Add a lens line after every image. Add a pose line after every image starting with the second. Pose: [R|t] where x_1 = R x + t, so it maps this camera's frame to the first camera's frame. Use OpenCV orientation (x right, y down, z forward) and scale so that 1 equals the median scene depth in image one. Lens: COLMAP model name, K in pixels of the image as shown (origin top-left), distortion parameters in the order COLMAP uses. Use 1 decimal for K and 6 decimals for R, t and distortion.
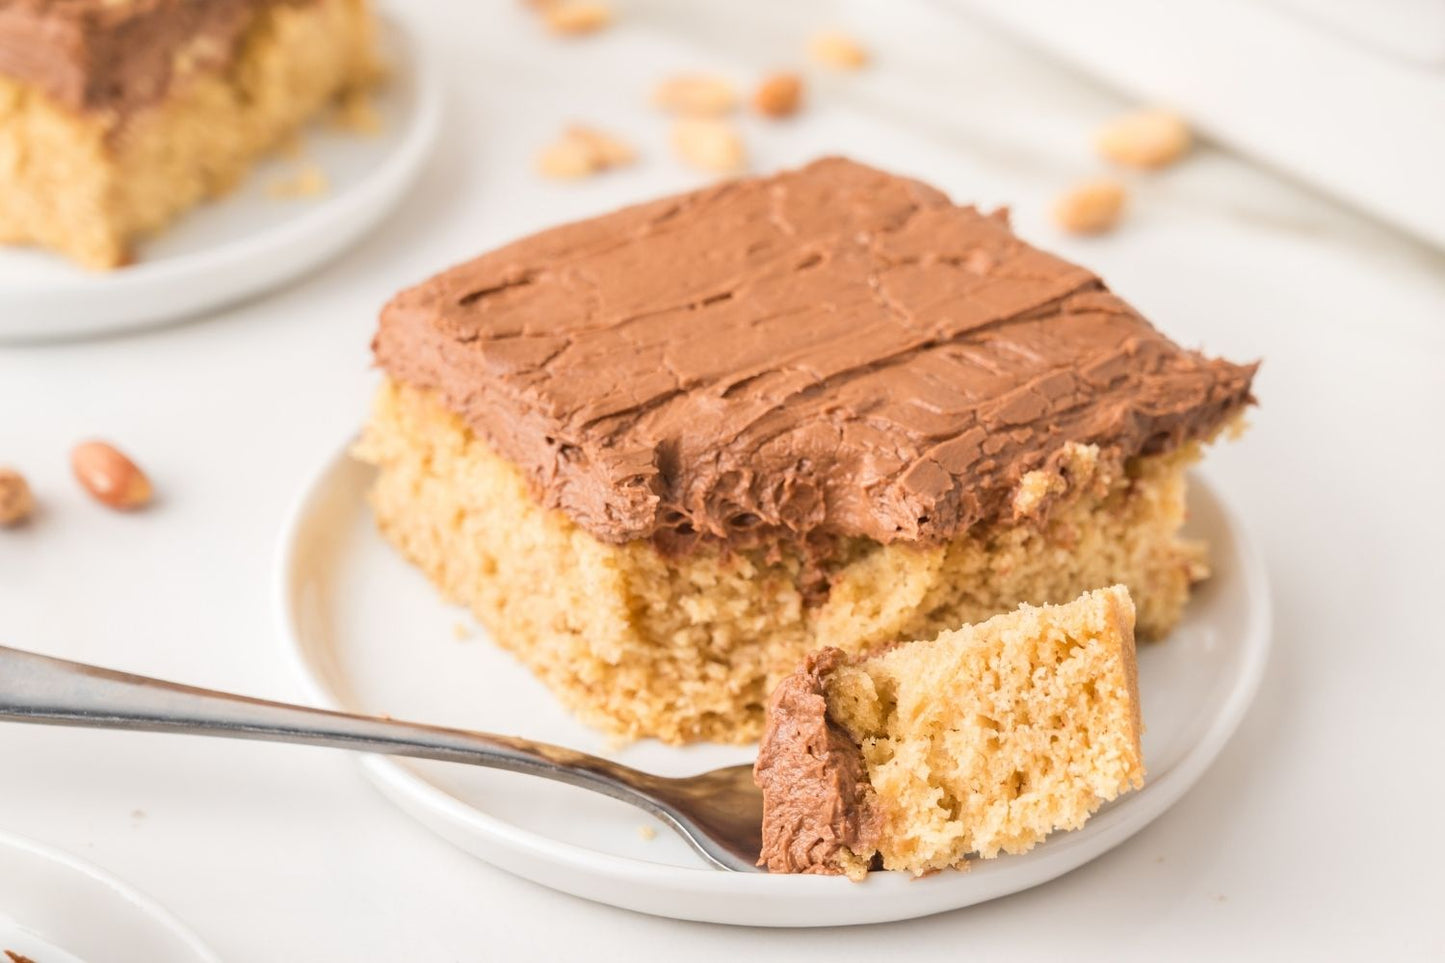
lens RADIAL K [[3305.3, 0, 732.4], [0, 3305.3, 478.1], [0, 0, 1]] dist [0.092124, 0.000000]
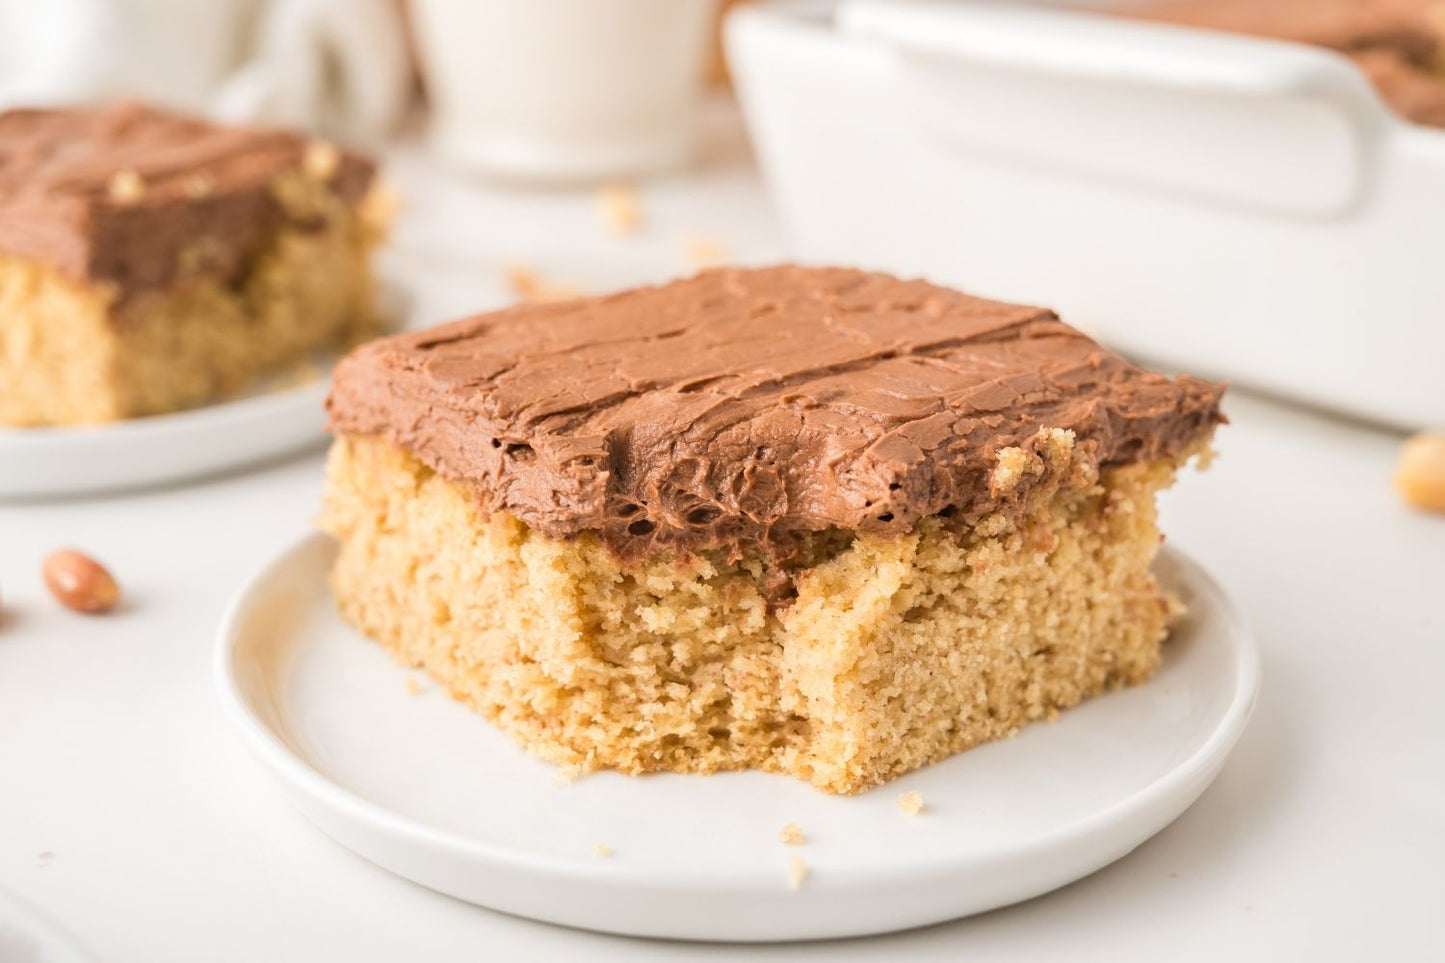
lens RADIAL K [[2215.7, 0, 695.1], [0, 2215.7, 444.9], [0, 0, 1]] dist [0.037282, 0.000000]
pose [[0.999621, -0.026709, -0.006692, 0.006224], [0.024353, 0.971009, -0.237798, 0.141052], [0.012849, 0.237545, 0.971291, 0.379610]]
